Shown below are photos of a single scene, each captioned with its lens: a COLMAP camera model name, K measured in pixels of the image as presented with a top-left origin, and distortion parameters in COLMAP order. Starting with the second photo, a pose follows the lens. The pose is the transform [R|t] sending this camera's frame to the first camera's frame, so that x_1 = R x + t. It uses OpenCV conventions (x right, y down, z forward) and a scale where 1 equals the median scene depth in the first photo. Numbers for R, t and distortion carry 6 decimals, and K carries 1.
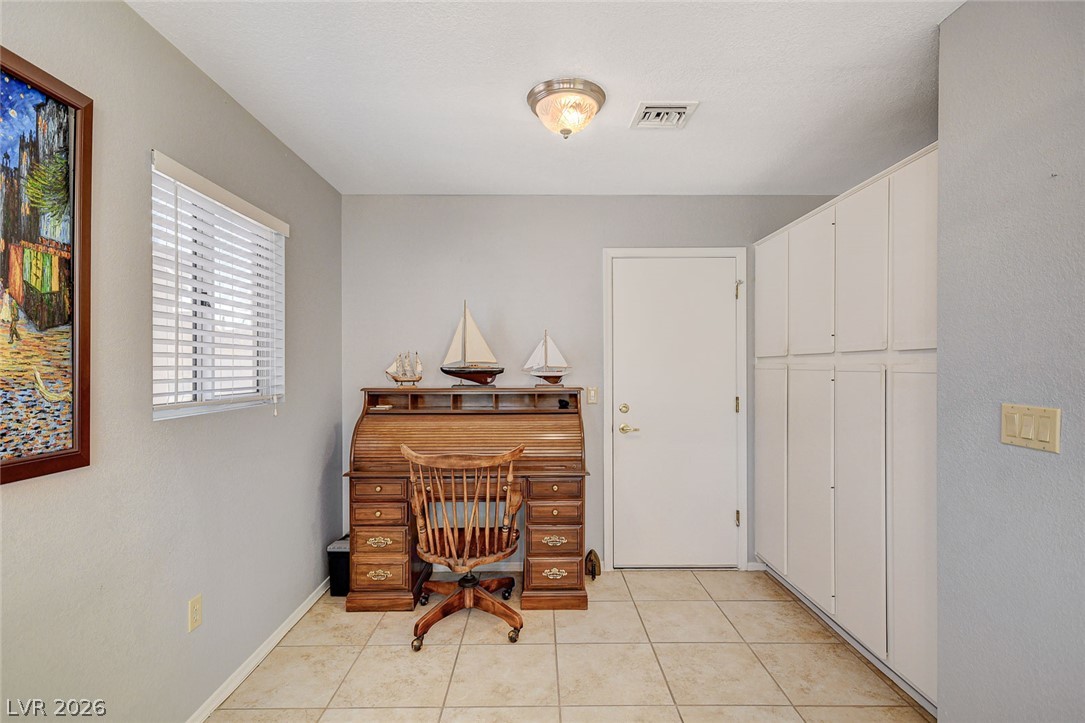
lens RADIAL K [[519.8, 0, 540.1], [0, 519.8, 368.0], [0, 0, 1]] dist [0.011977, 0.000083]
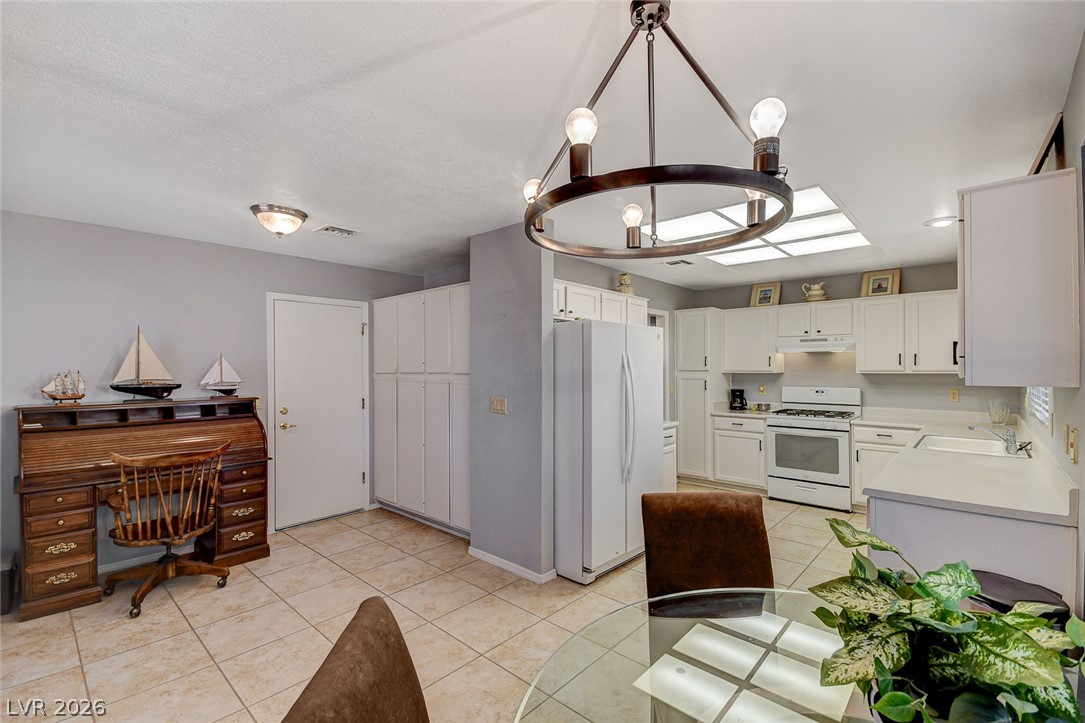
lens RADIAL K [[476.0, 0, 538.2], [0, 476.0, 368.2], [0, 0, 1]] dist [0.006081, -0.000848]
pose [[0.683976, -0.000861, 0.729504, -0.349902], [0.003191, 0.999993, -0.001811, -0.036065], [-0.729498, 0.003567, 0.683974, -0.403307]]
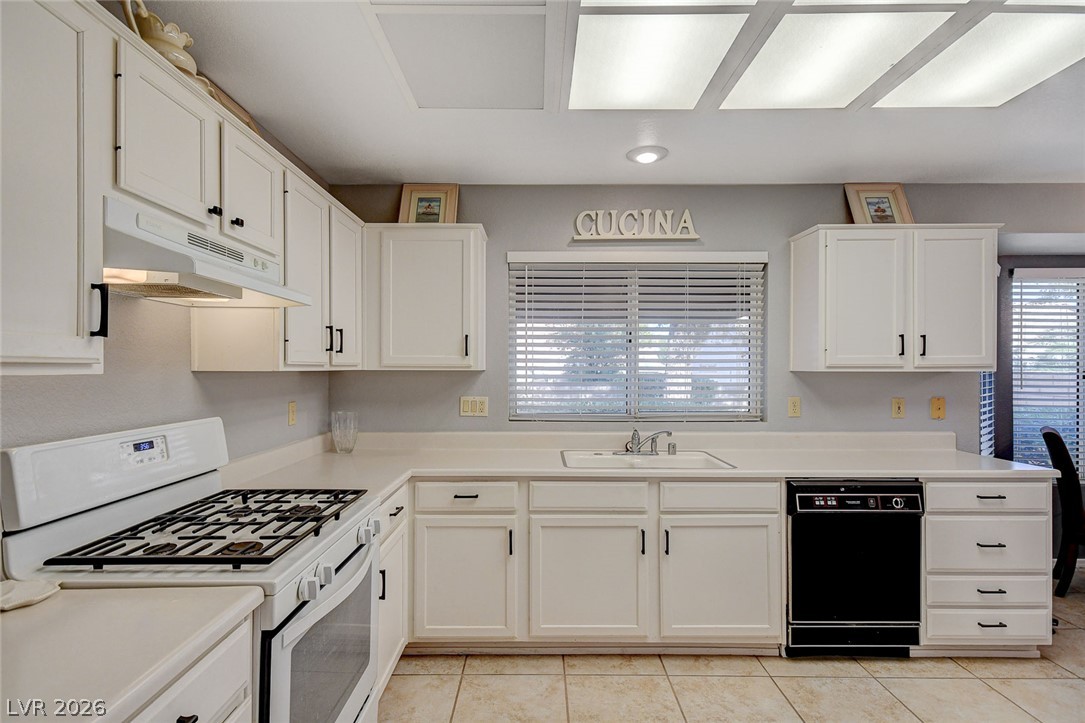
lens RADIAL K [[540.4, 0, 542.3], [0, 540.4, 366.1], [0, 0, 1]] dist [0.018447, -0.000517]
pose [[-0.999998, 0.001585, 0.001001, 1.329442], [0.001585, 0.999999, -0.000421, -0.023351], [-0.001001, -0.000420, -0.999999, 0.604345]]
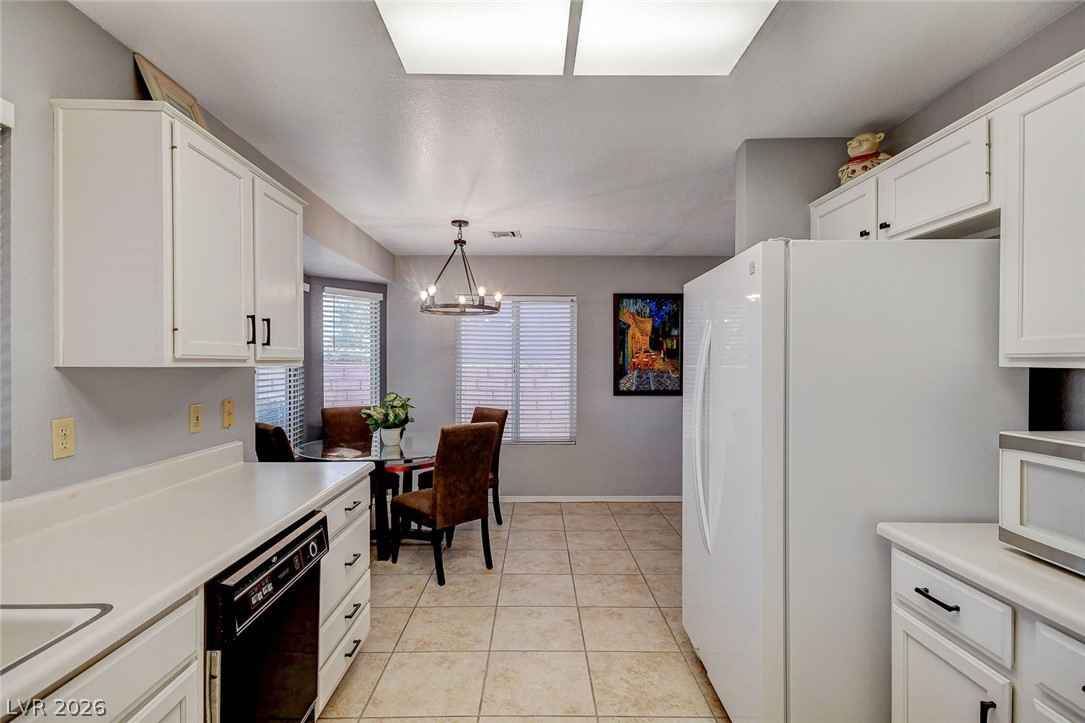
lens RADIAL K [[519.8, 0, 540.1], [0, 519.8, 368.0], [0, 0, 1]] dist [0.011977, 0.000083]
pose [[0.001351, 0.009633, -0.999953, 1.356548], [-0.001806, 0.999952, 0.009631, -0.018262], [0.999997, 0.001793, 0.001369, 0.002691]]
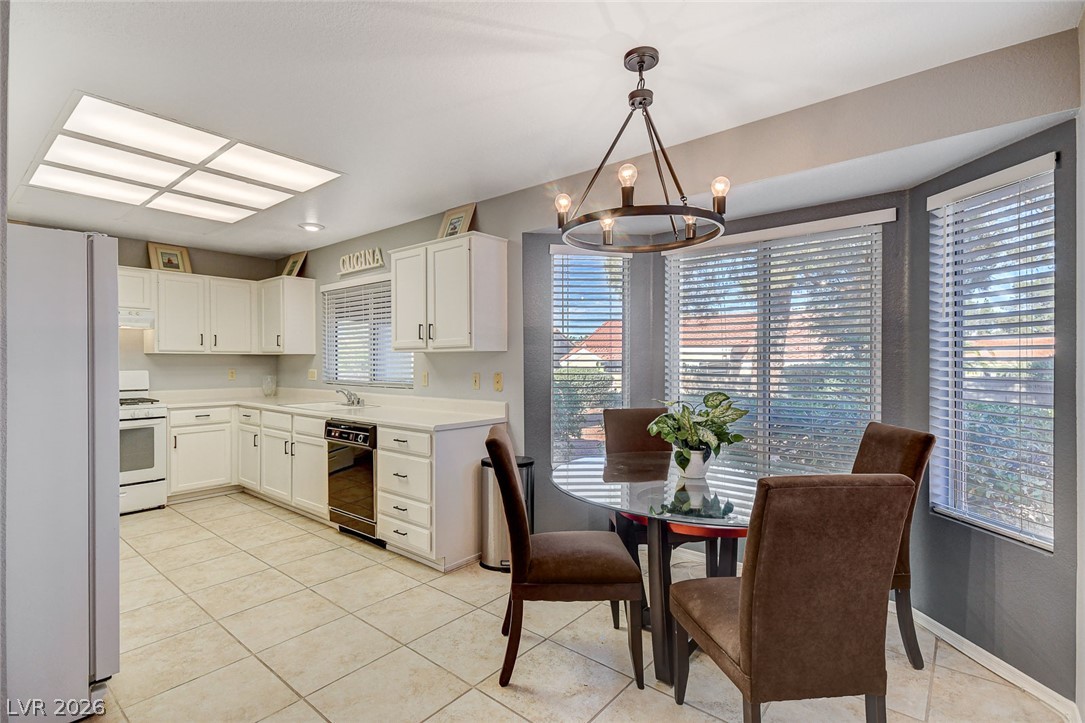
lens RADIAL K [[507.7, 0, 542.5], [0, 507.7, 361.5], [0, 0, 1]] dist [0.003503, 0.000394]
pose [[-0.769698, 0.002979, 0.638401, -0.327201], [0.003706, 0.999993, -0.000199, 0.013332], [-0.638397, 0.002212, -0.769704, 0.392229]]
